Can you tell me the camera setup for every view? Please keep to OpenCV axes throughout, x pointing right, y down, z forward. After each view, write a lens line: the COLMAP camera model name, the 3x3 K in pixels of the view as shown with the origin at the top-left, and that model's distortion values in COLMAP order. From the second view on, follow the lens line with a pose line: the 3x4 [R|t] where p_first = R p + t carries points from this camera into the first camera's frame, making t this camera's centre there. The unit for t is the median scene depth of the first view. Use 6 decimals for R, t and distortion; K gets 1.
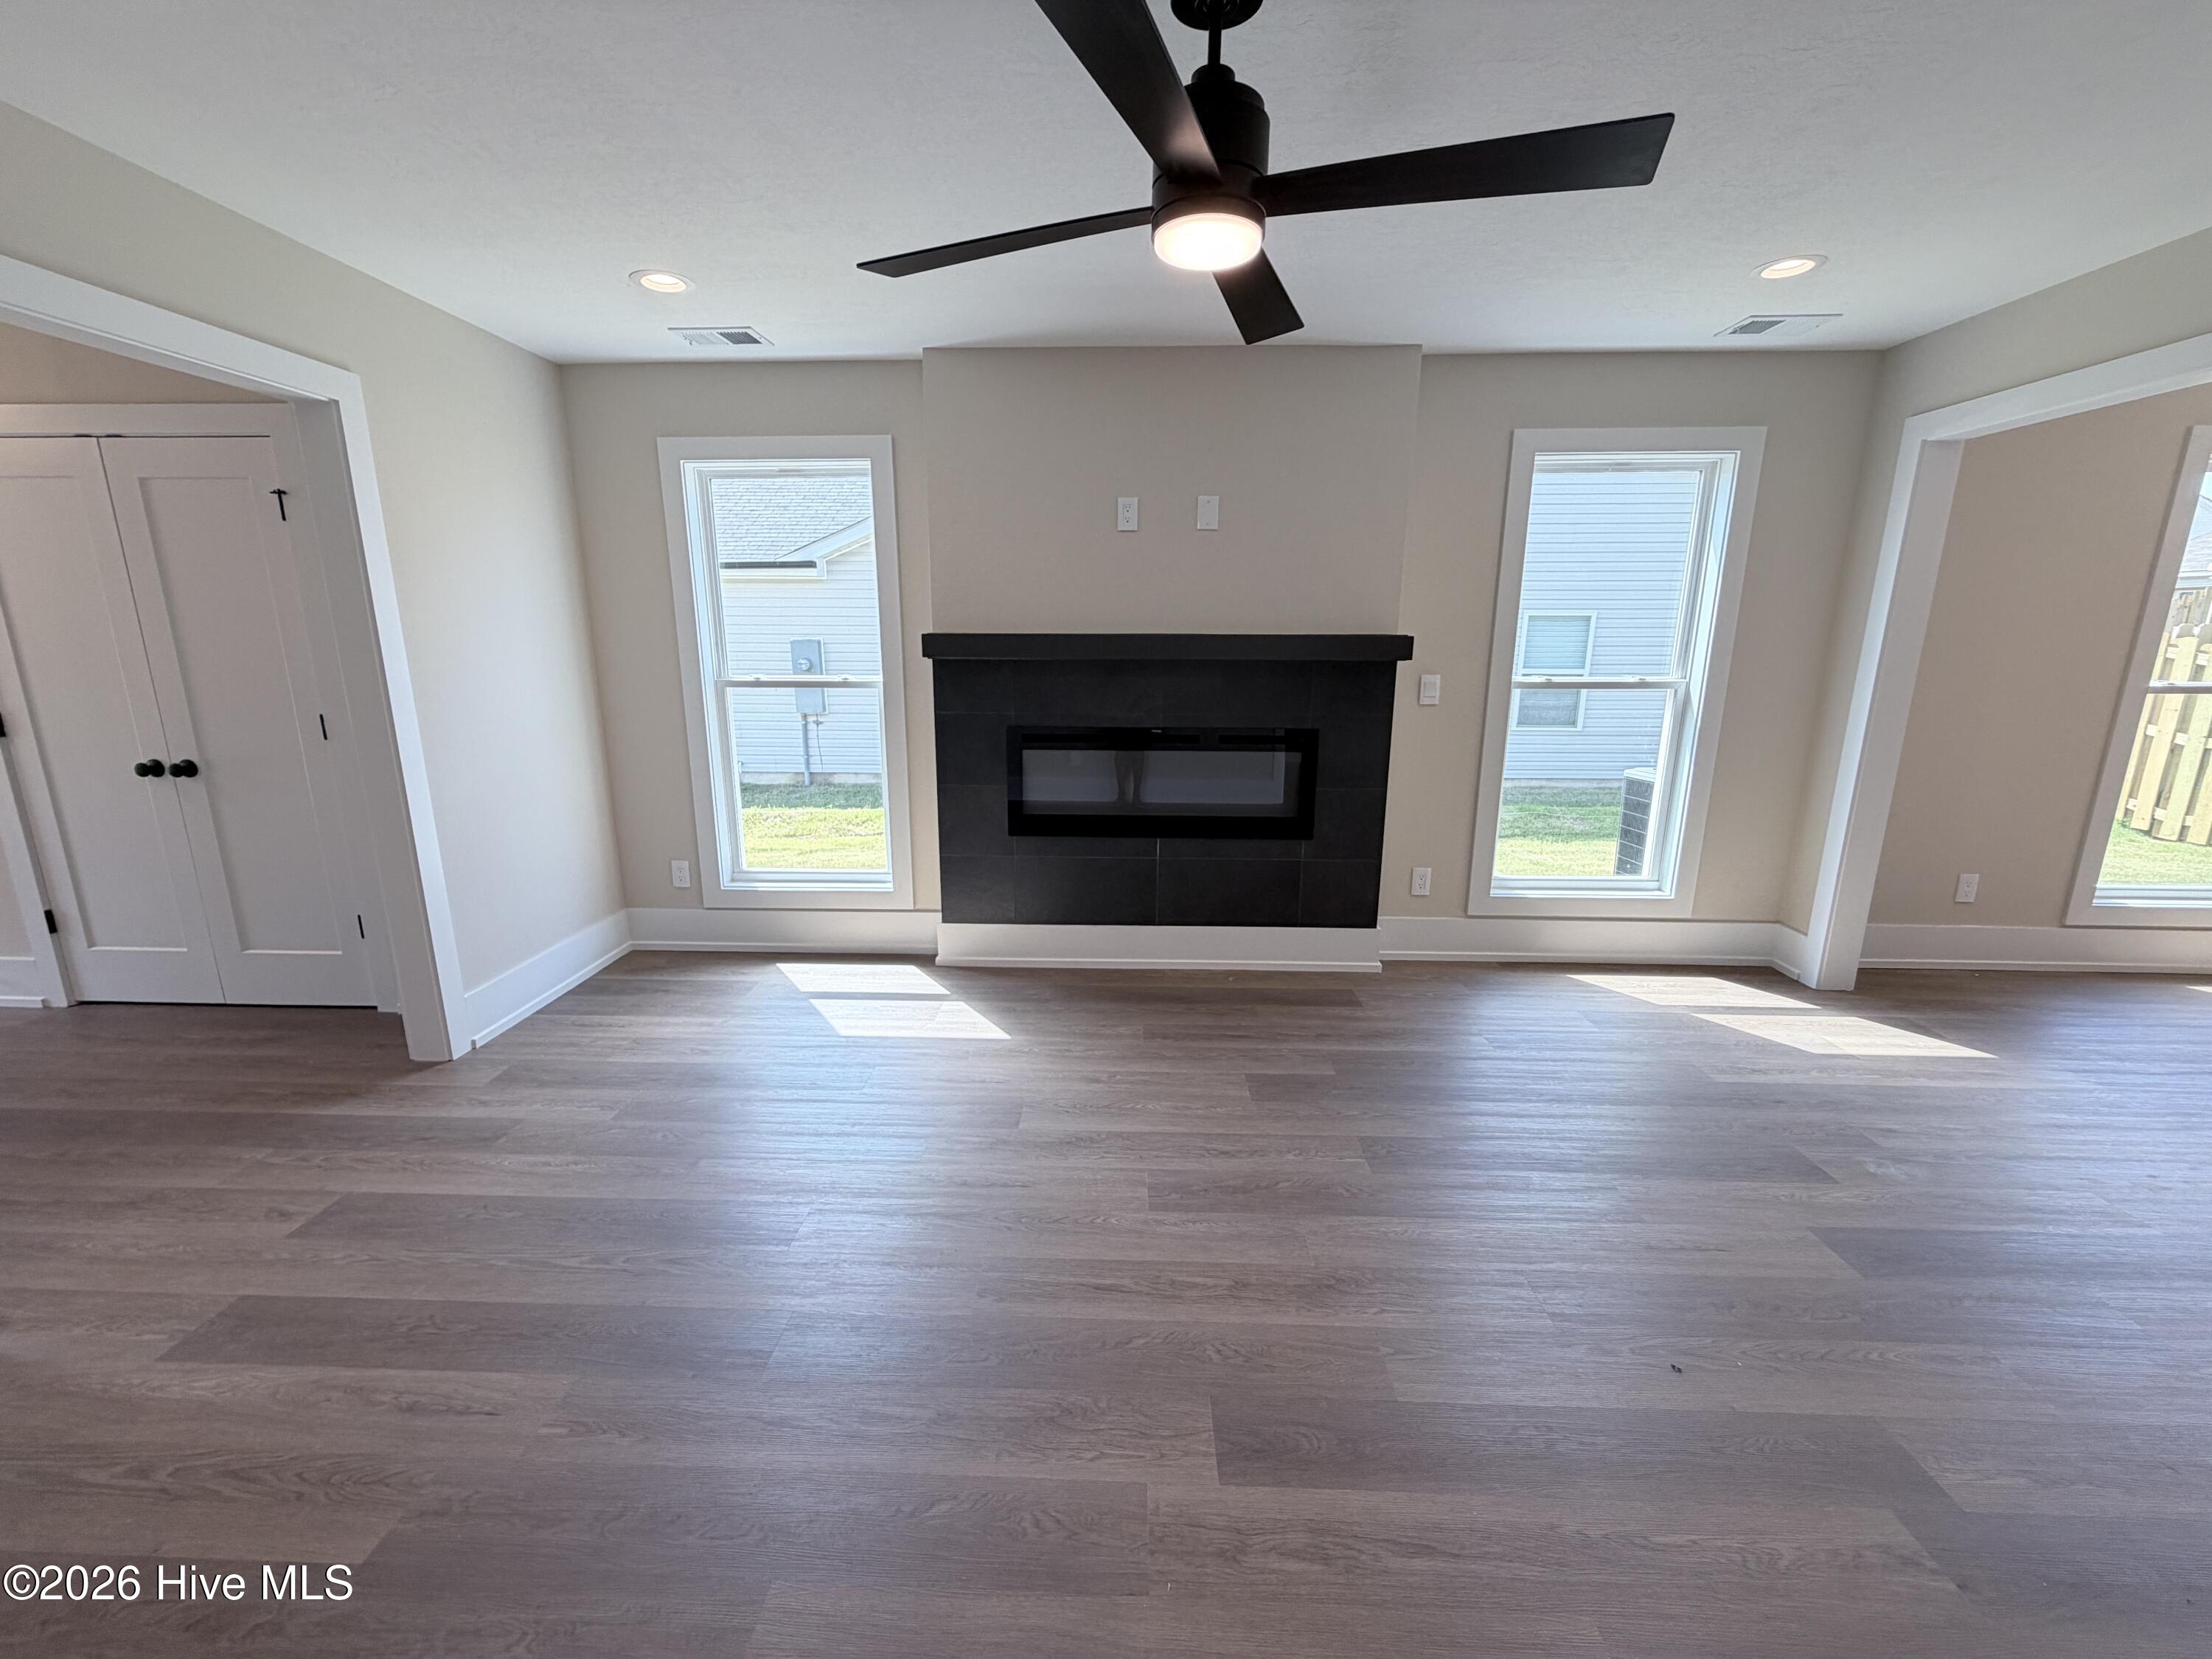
lens RADIAL K [[882.9, 0, 1097.1], [0, 882.9, 828.8], [0, 0, 1]] dist [0.001277, 0.000098]
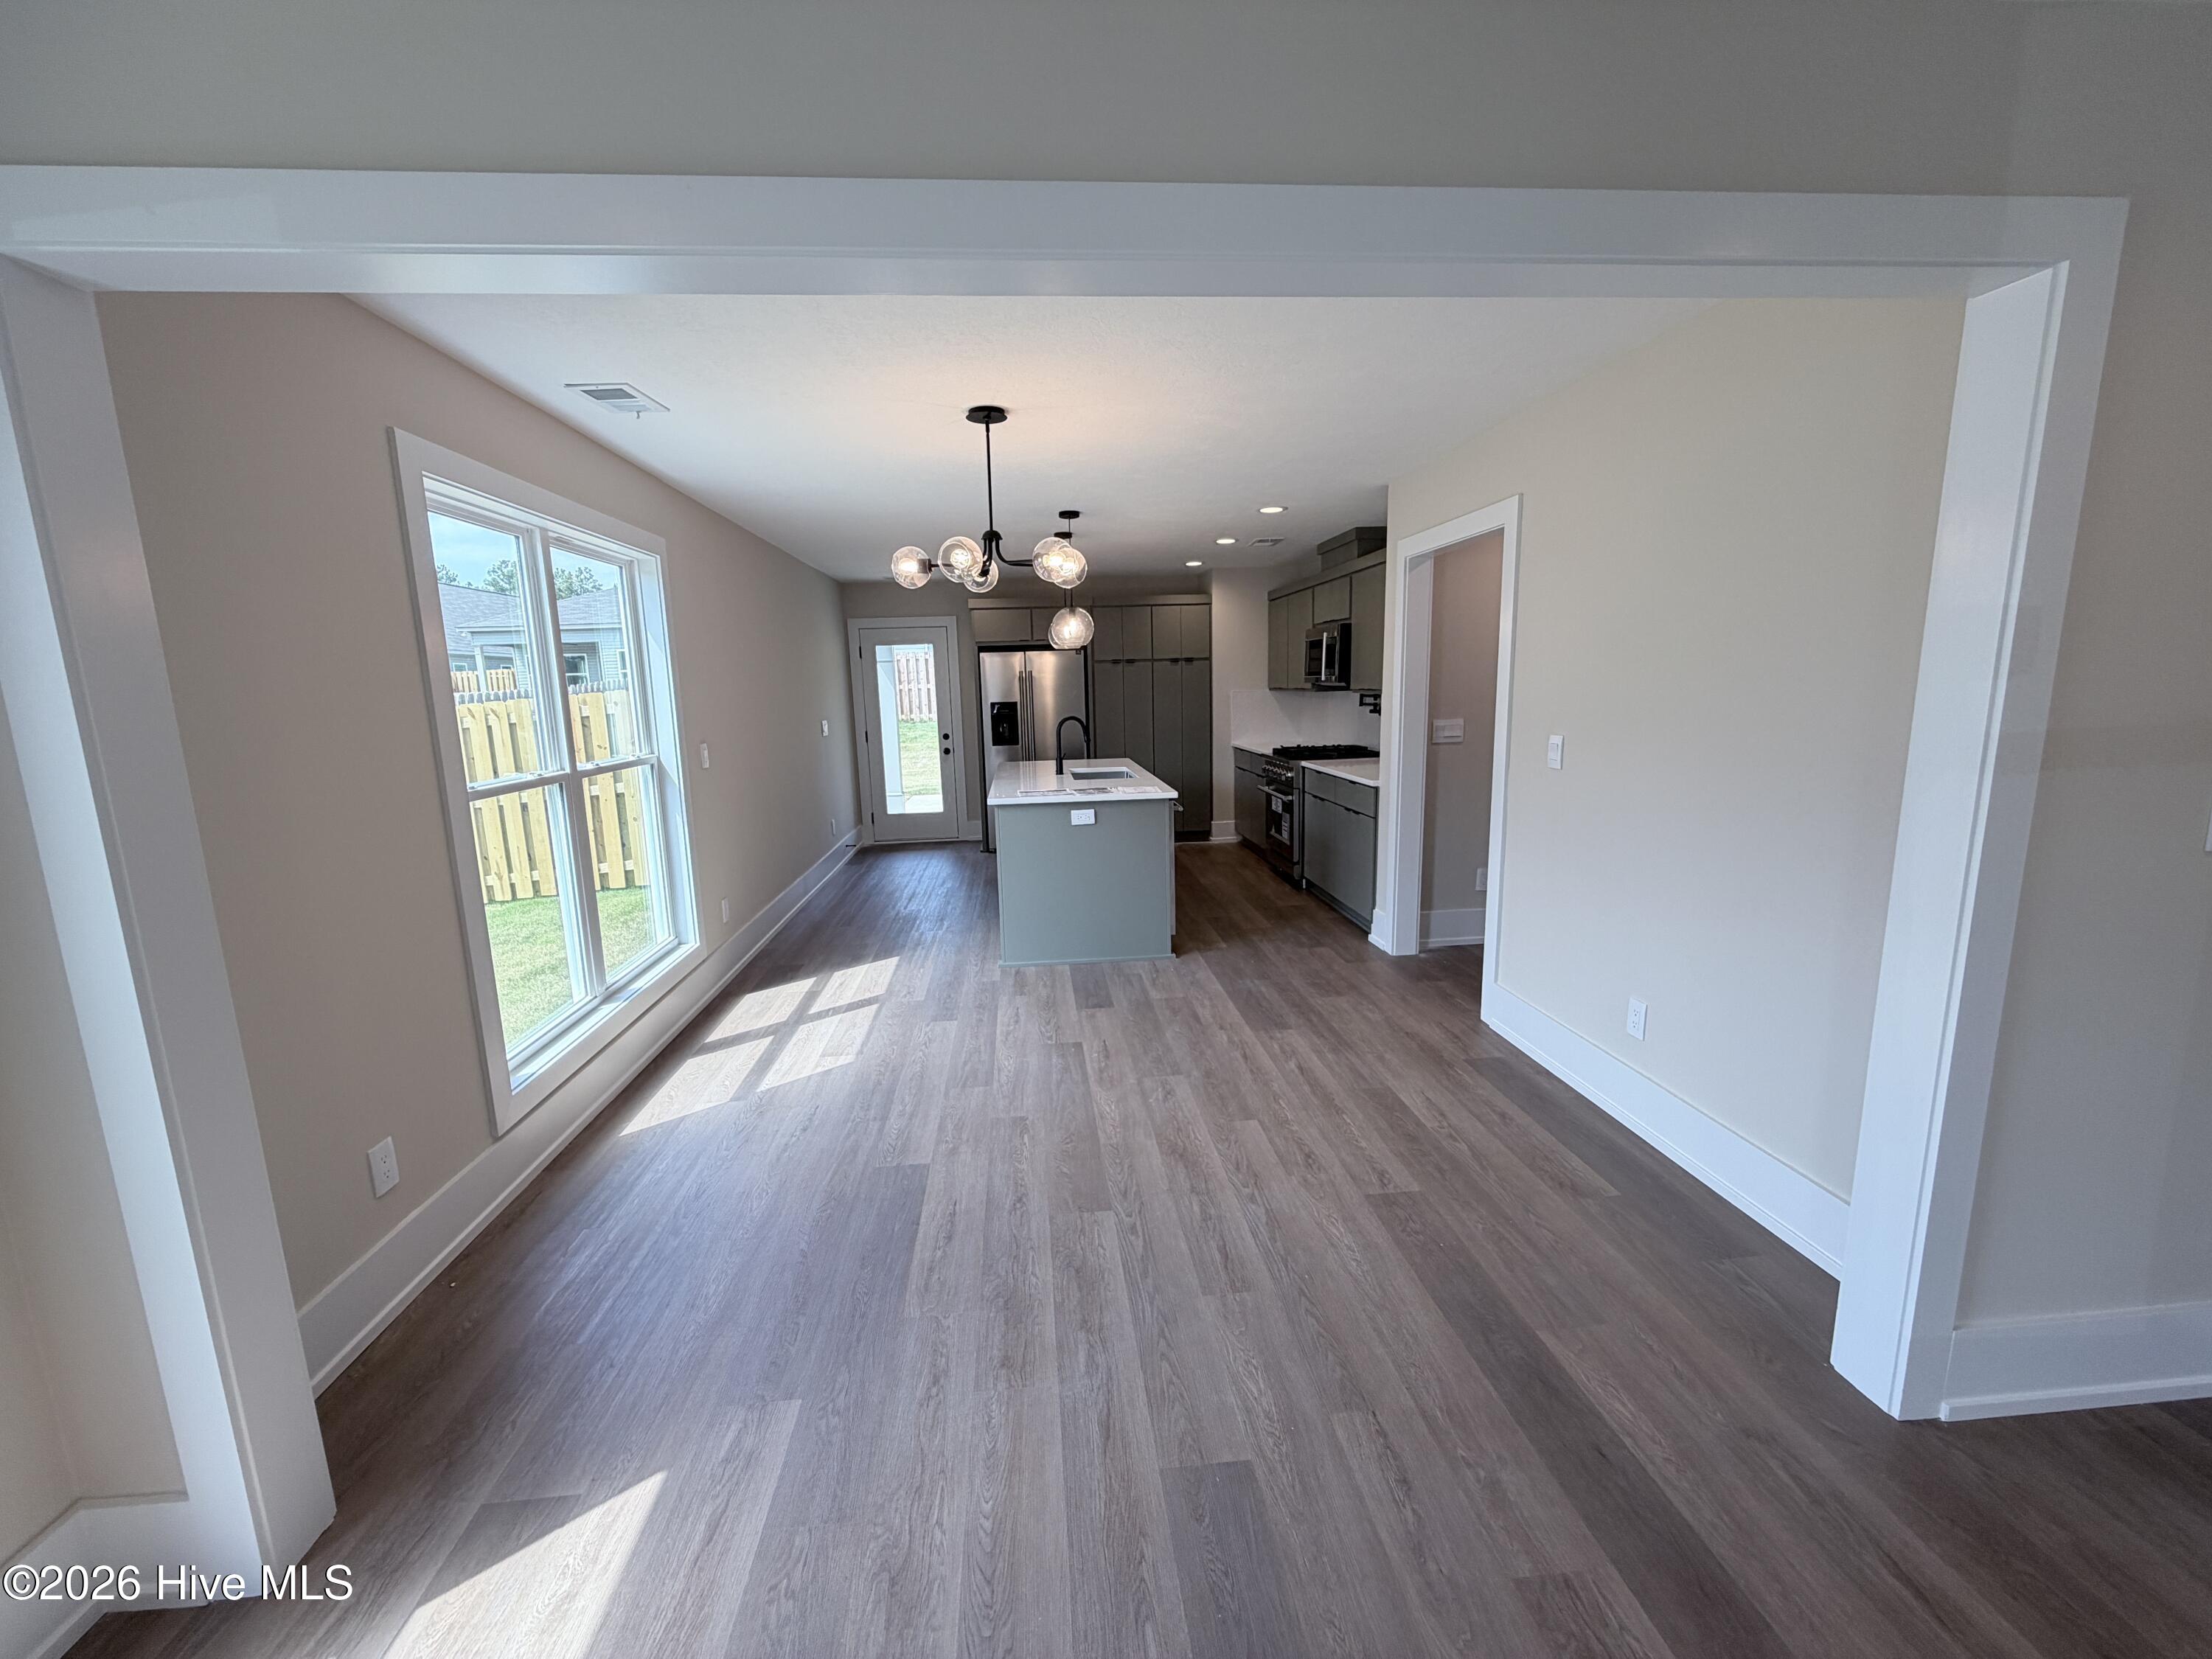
lens RADIAL K [[882.9, 0, 1097.1], [0, 882.9, 828.8], [0, 0, 1]] dist [0.001277, 0.000098]
pose [[-0.121681, -0.162302, 0.979210, 0.562912], [0.241177, 0.952140, 0.187785, -0.194899], [-0.962823, 0.259013, -0.076714, 0.760837]]
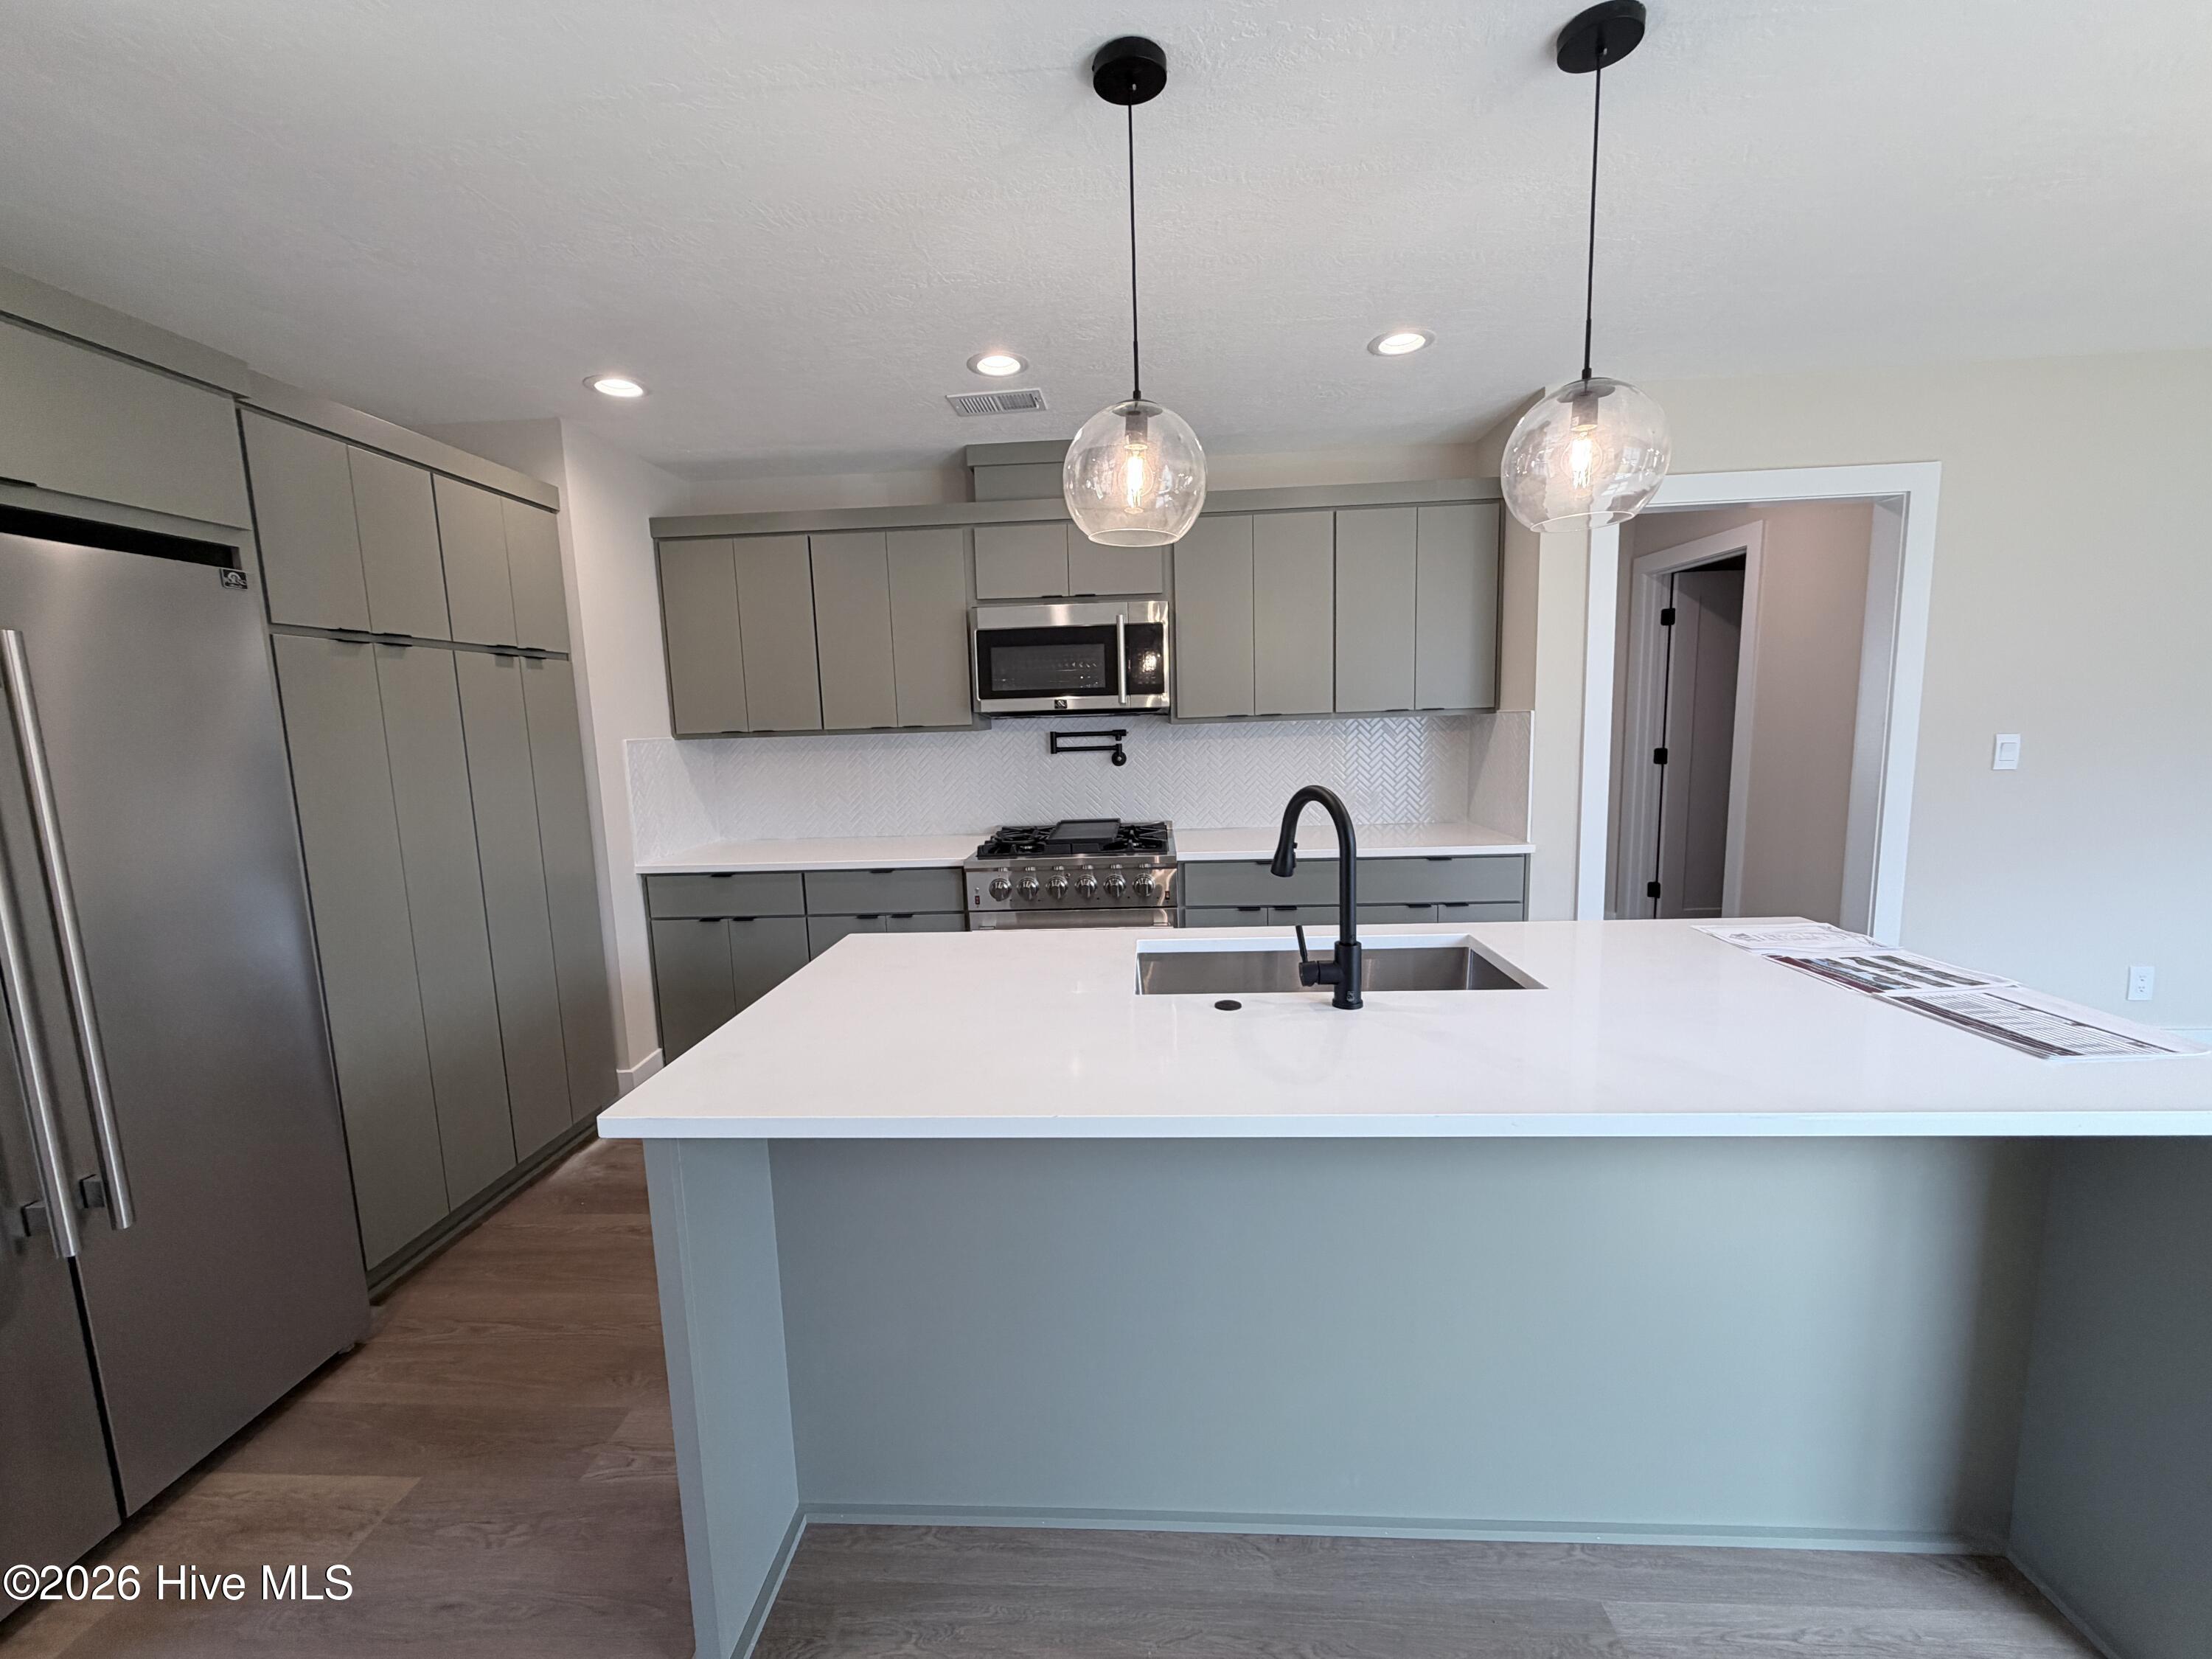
lens RADIAL K [[882.9, 0, 1097.1], [0, 882.9, 828.8], [0, 0, 1]] dist [0.001277, 0.000098]
pose [[-0.999334, 0.024750, 0.026797, 2.812745], [0.032362, 0.940518, 0.338199, -0.243514], [-0.016832, 0.338841, -0.940693, 1.144122]]
